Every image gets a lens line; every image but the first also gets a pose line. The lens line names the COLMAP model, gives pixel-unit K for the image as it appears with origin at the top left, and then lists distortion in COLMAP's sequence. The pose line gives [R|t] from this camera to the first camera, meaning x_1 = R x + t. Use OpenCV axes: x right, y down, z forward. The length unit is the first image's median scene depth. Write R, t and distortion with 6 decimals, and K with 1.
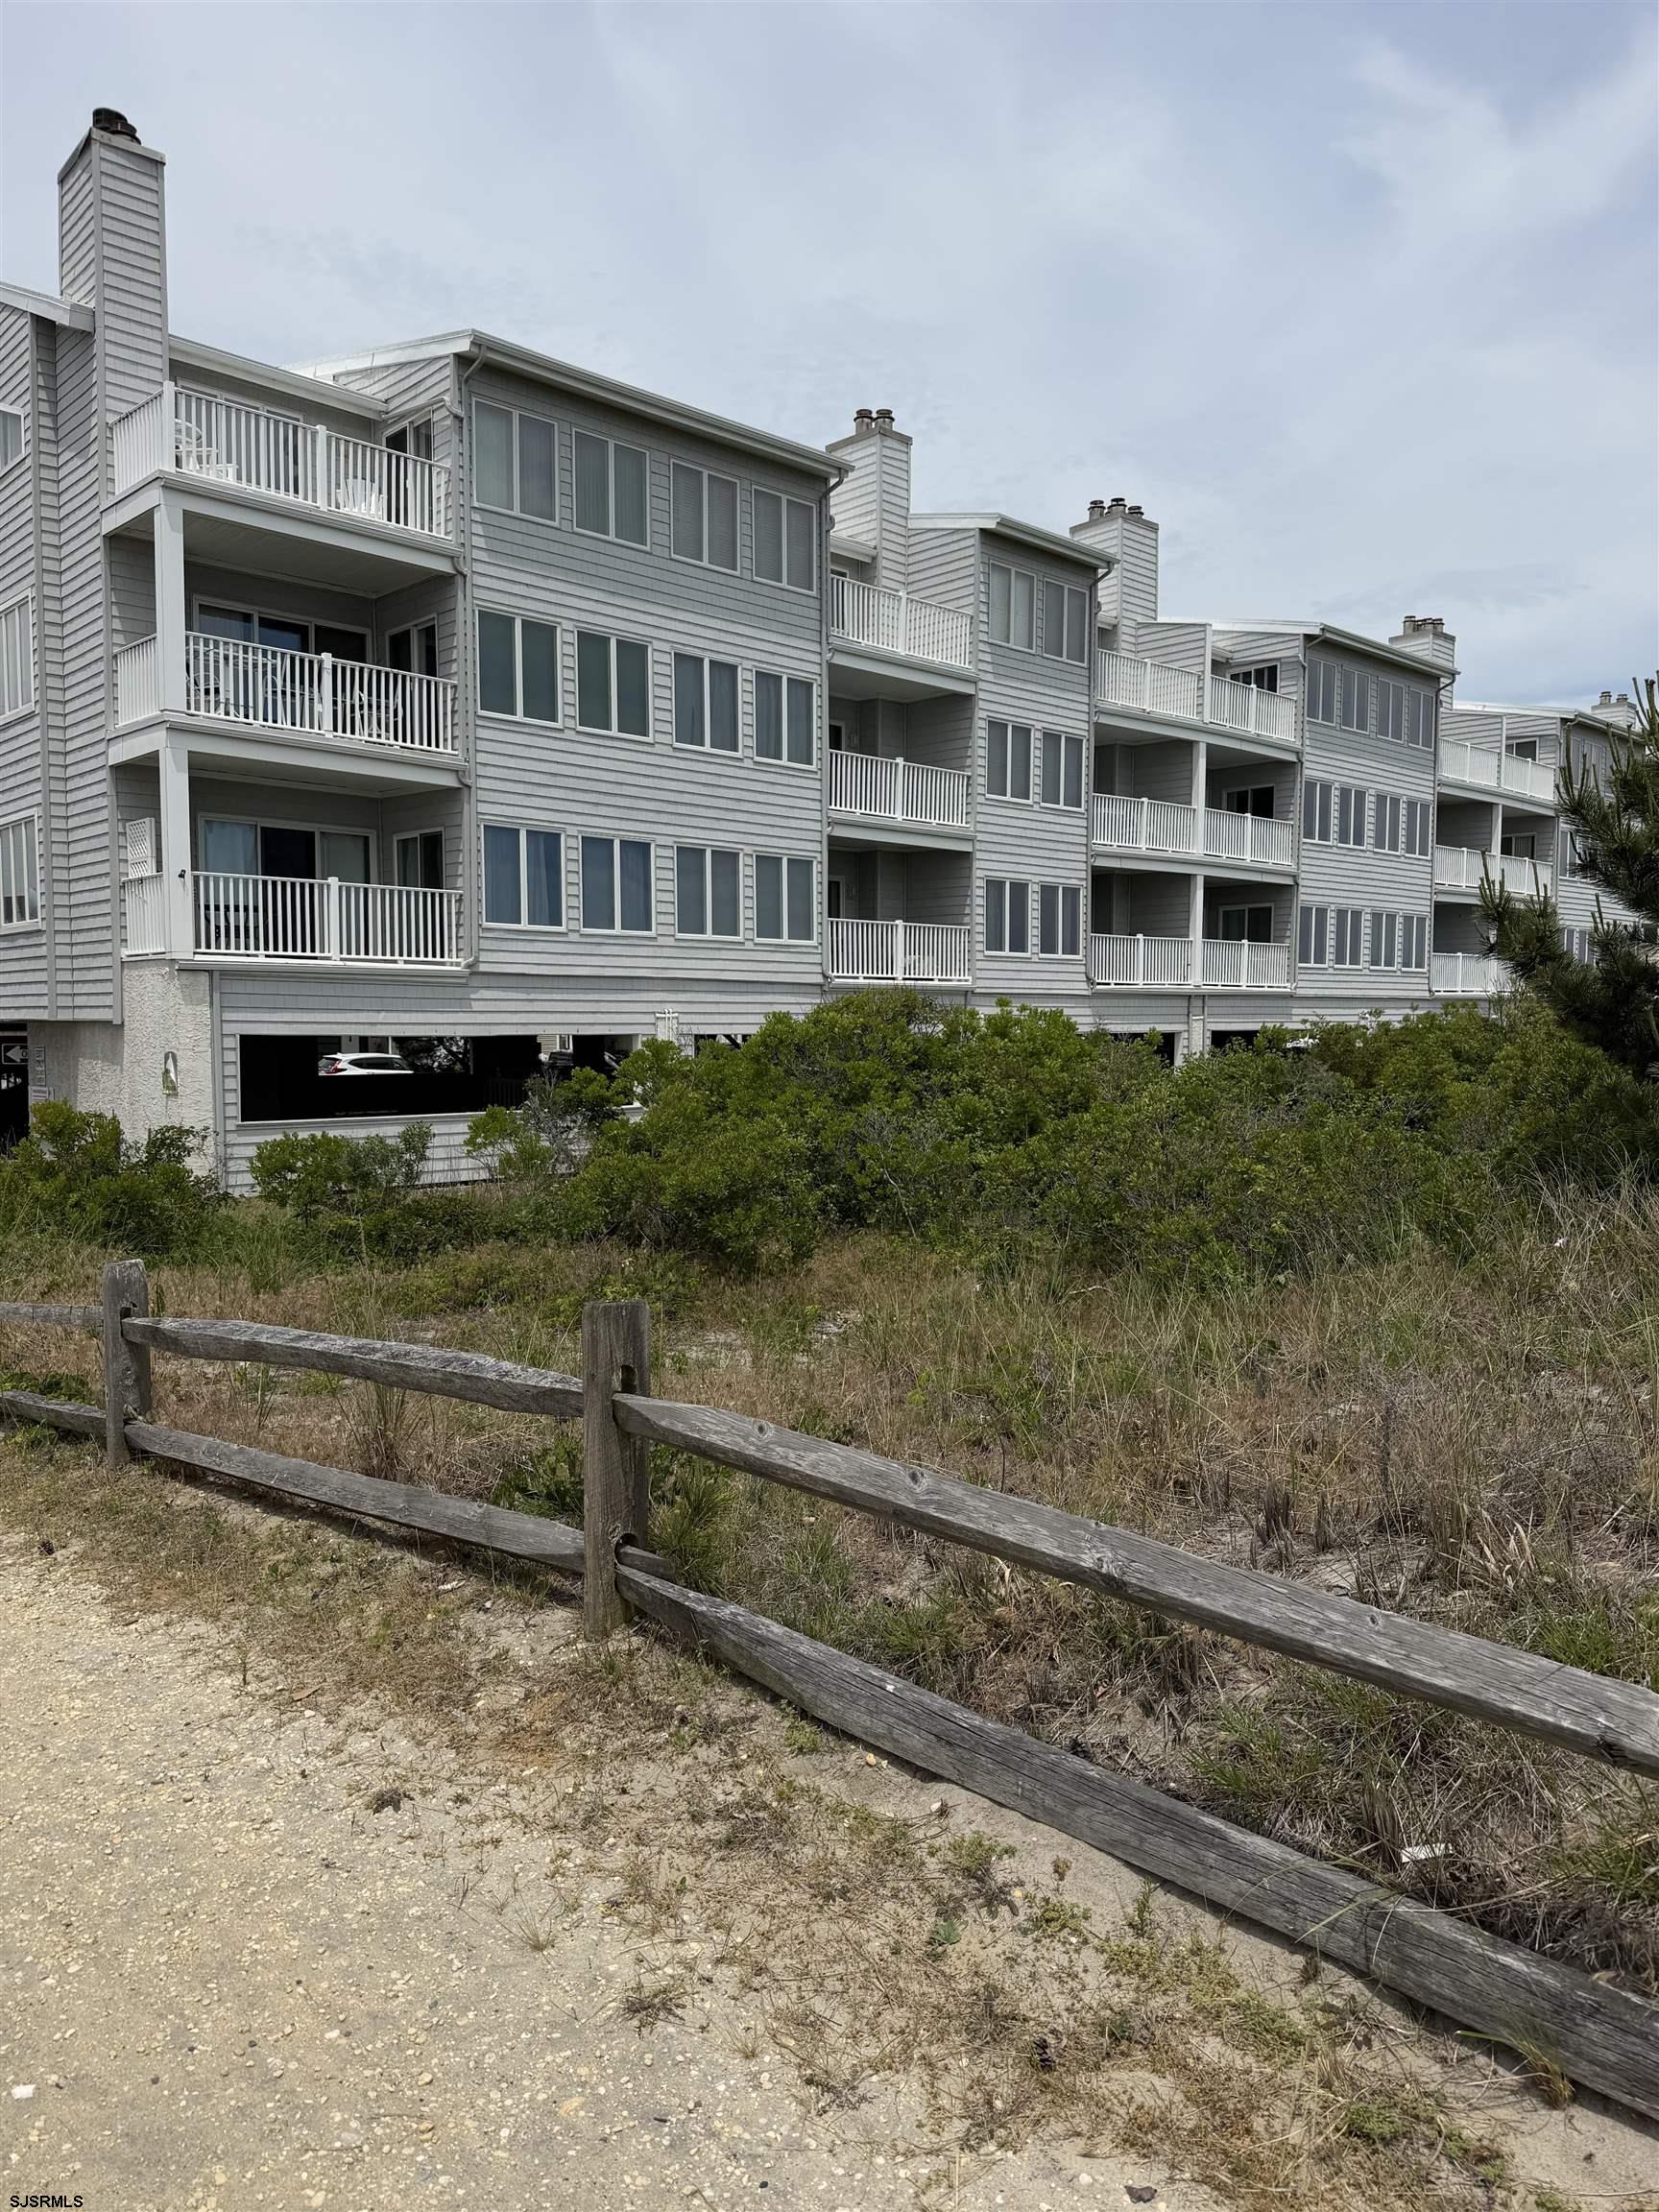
lens RADIAL K [[1542.9, 0, 829.5], [0, 1542.9, 1106.0], [0, 0, 1]] dist [0.143822, -0.158849]
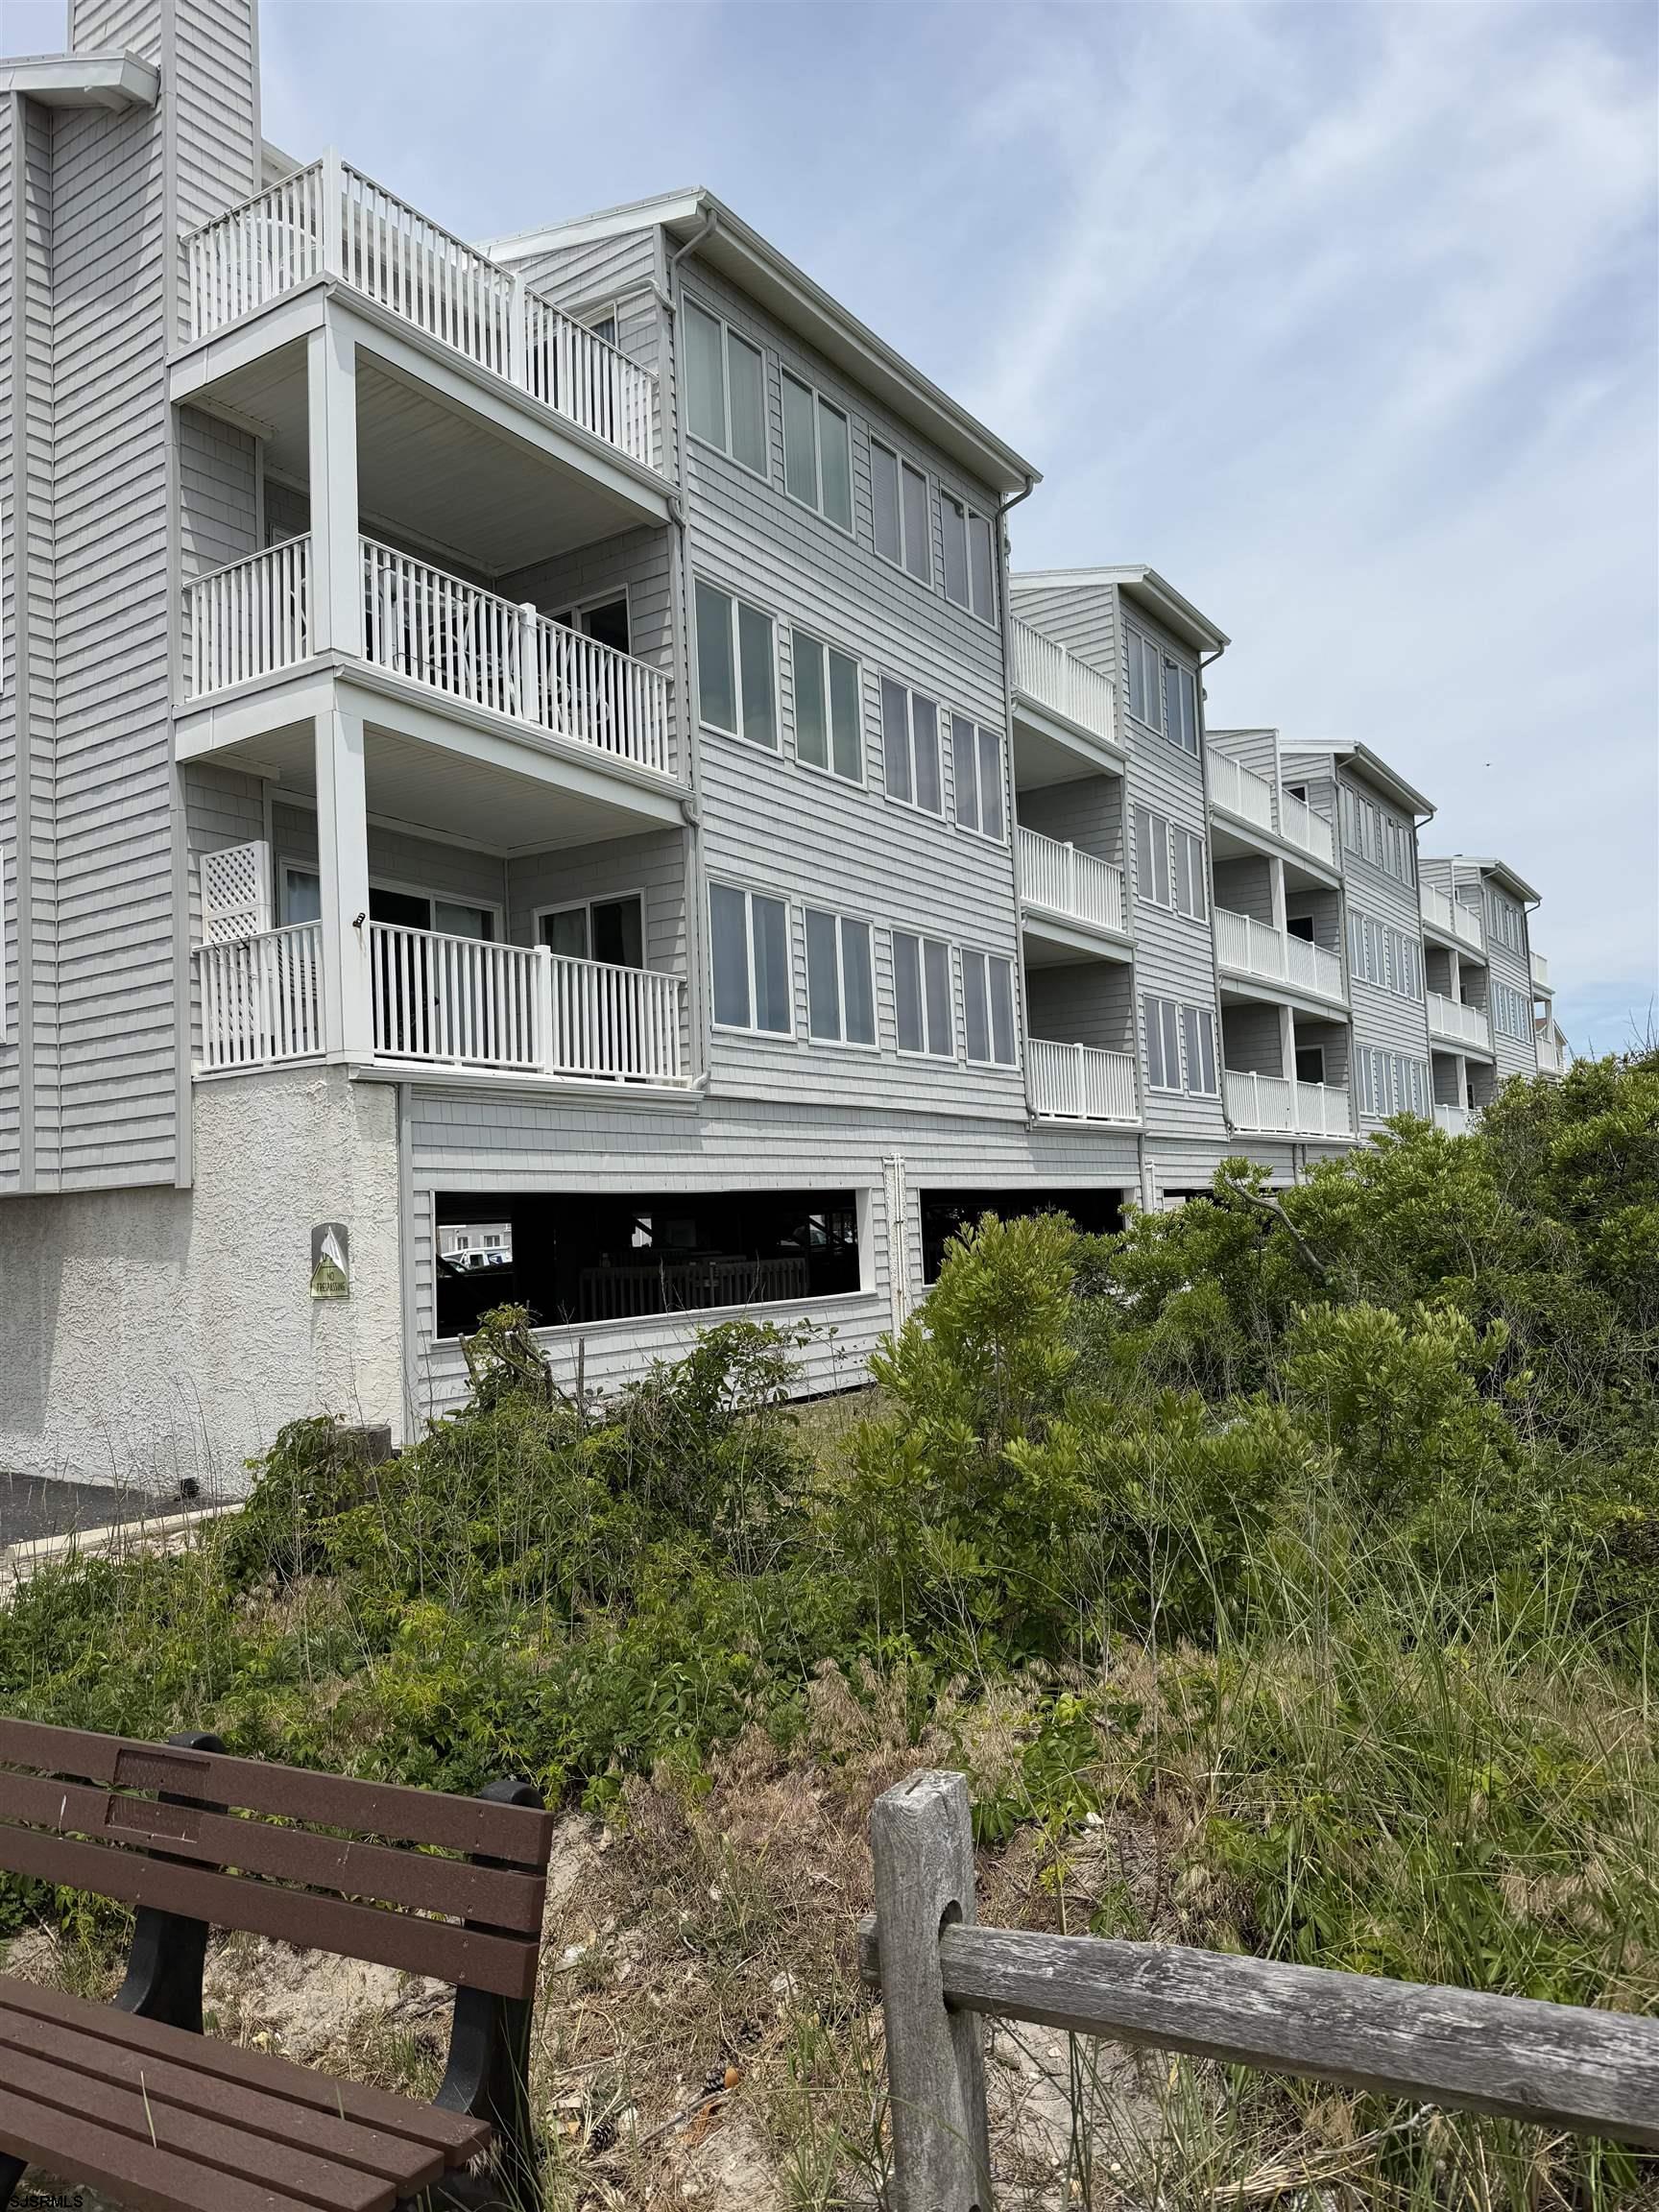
lens RADIAL K [[1542.9, 0, 829.5], [0, 1542.9, 1106.0], [0, 0, 1]] dist [0.143822, -0.158849]
pose [[0.972690, -0.024840, 0.230776, -0.307720], [0.055706, 0.990181, -0.128213, 0.005557], [-0.225325, 0.137567, 0.964523, 0.328597]]
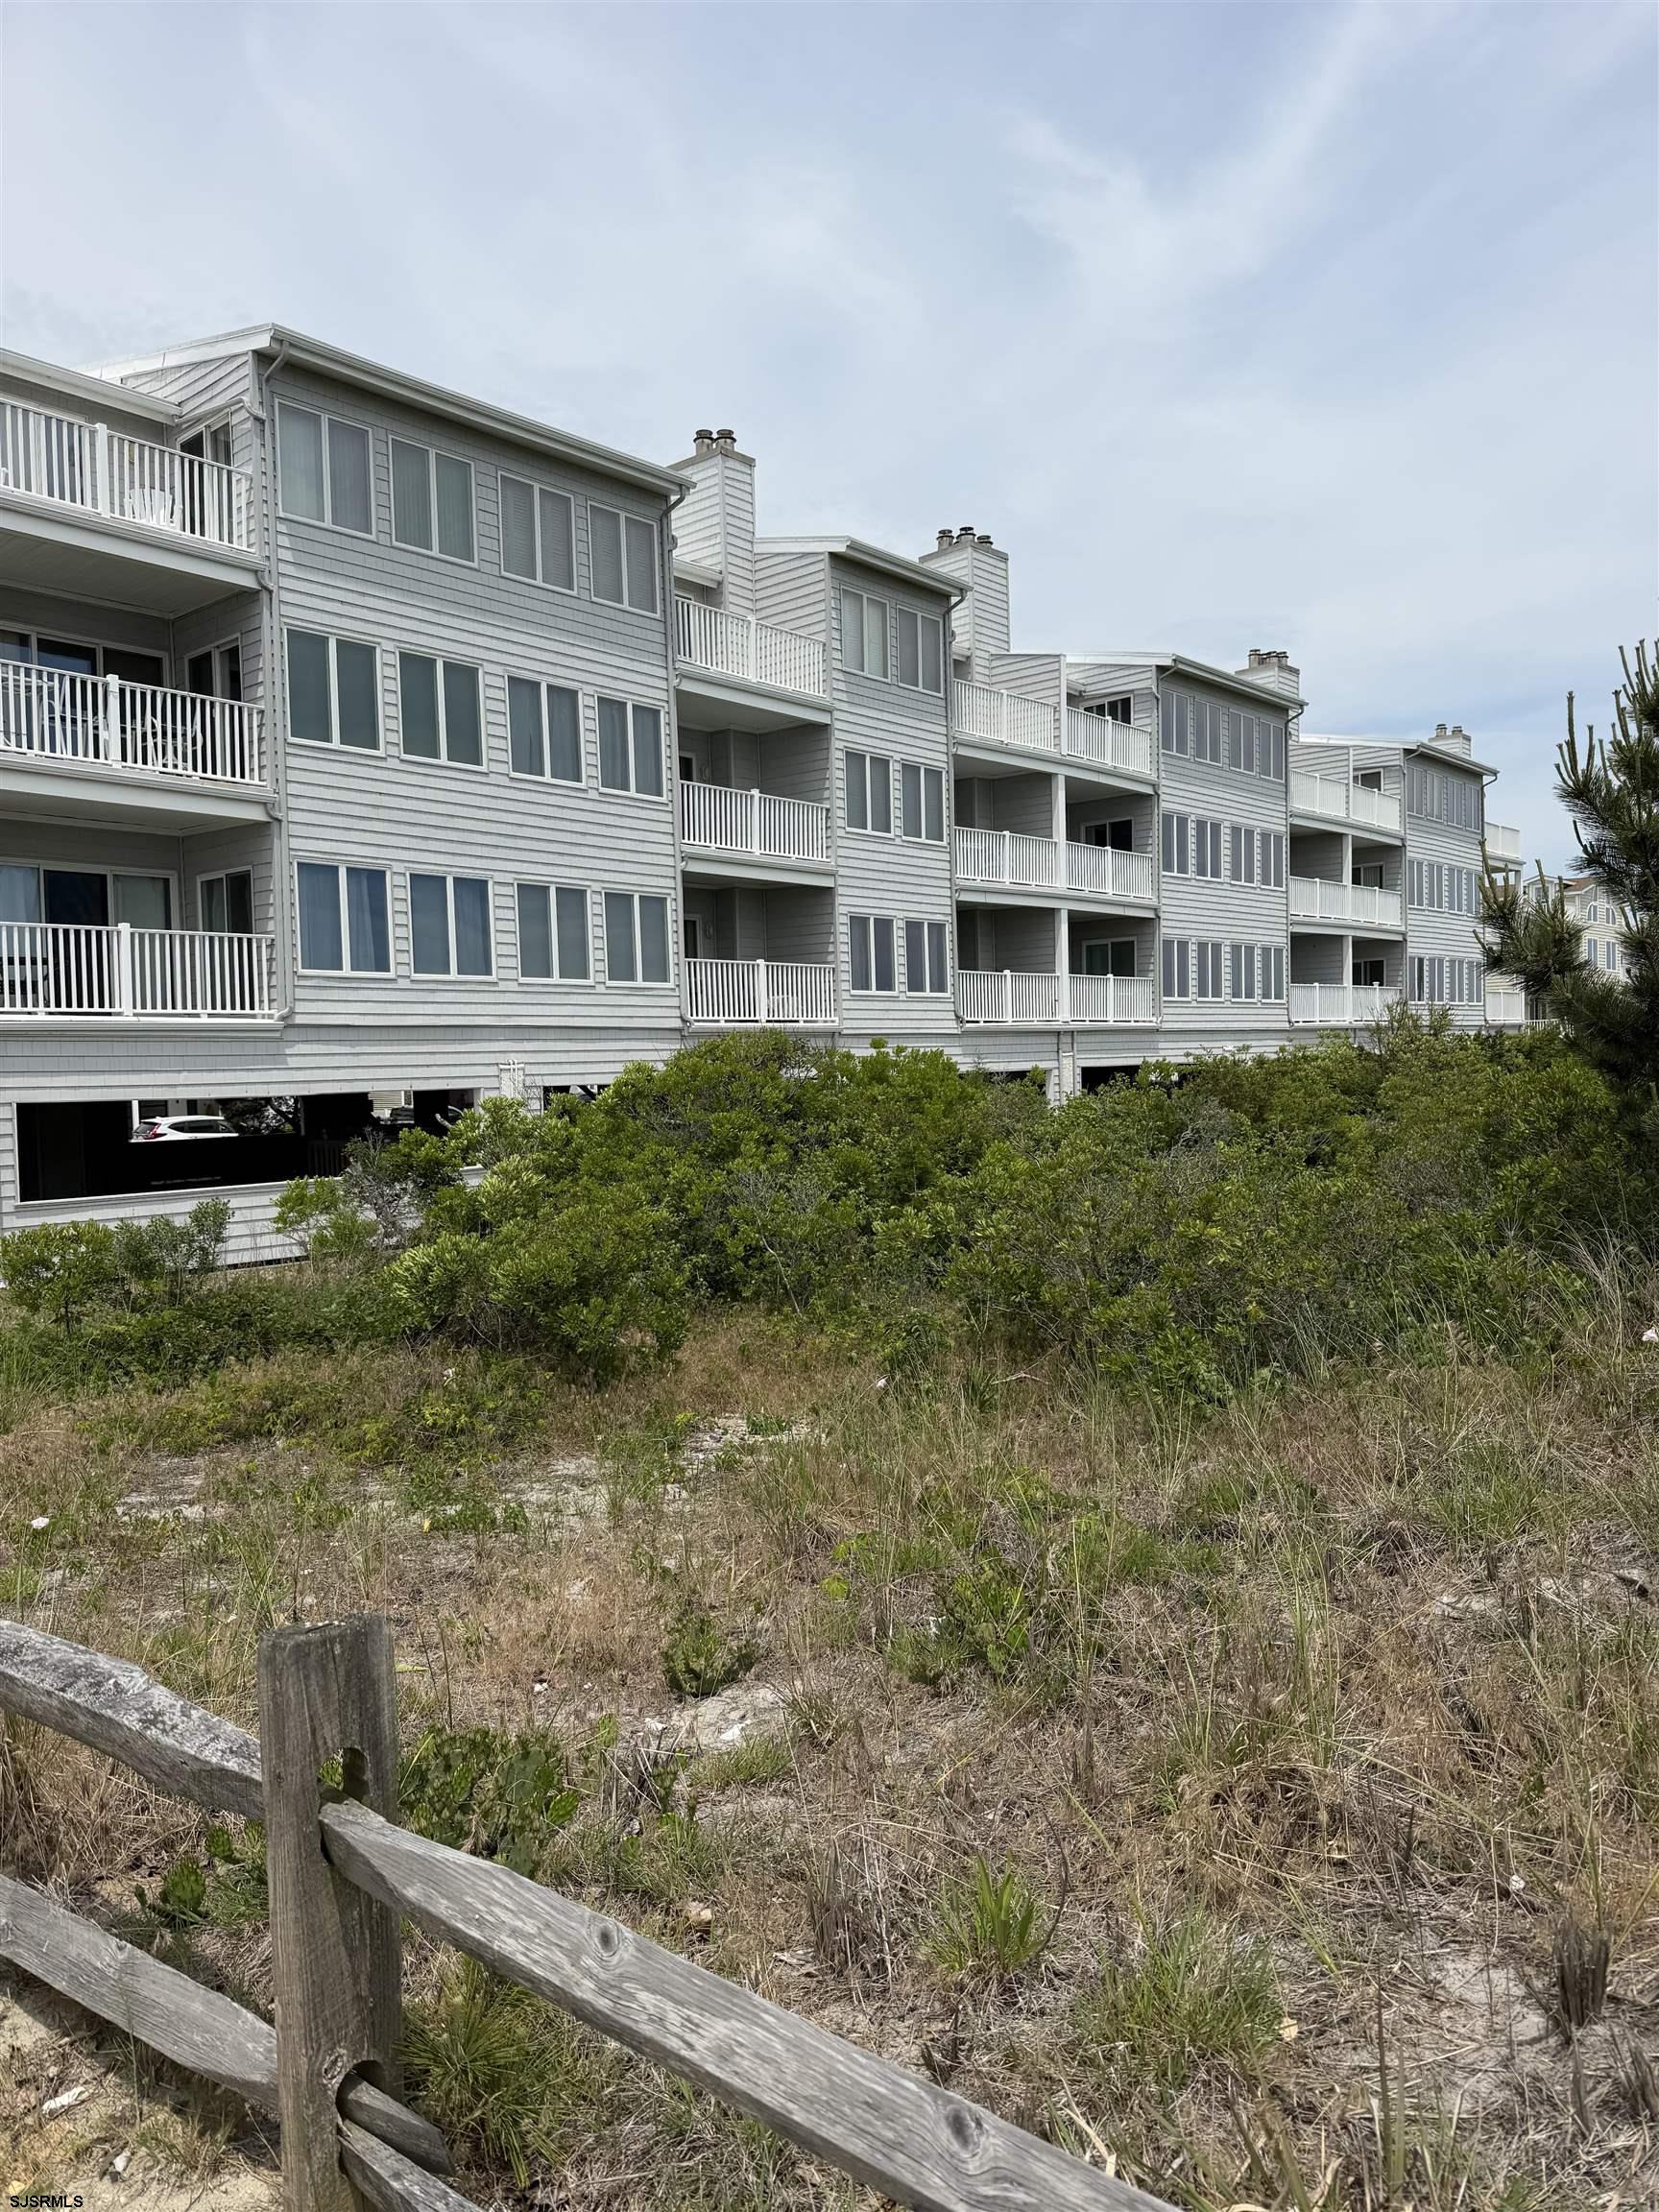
lens RADIAL K [[1541.6, 0, 829.5], [0, 1541.6, 1106.0], [0, 0, 1]] dist [0.186389, -0.383351]
pose [[0.995426, -0.030178, 0.090643, -0.001572], [0.032754, 0.999097, -0.027065, -0.004252], [-0.089744, 0.029910, 0.995516, 0.067113]]
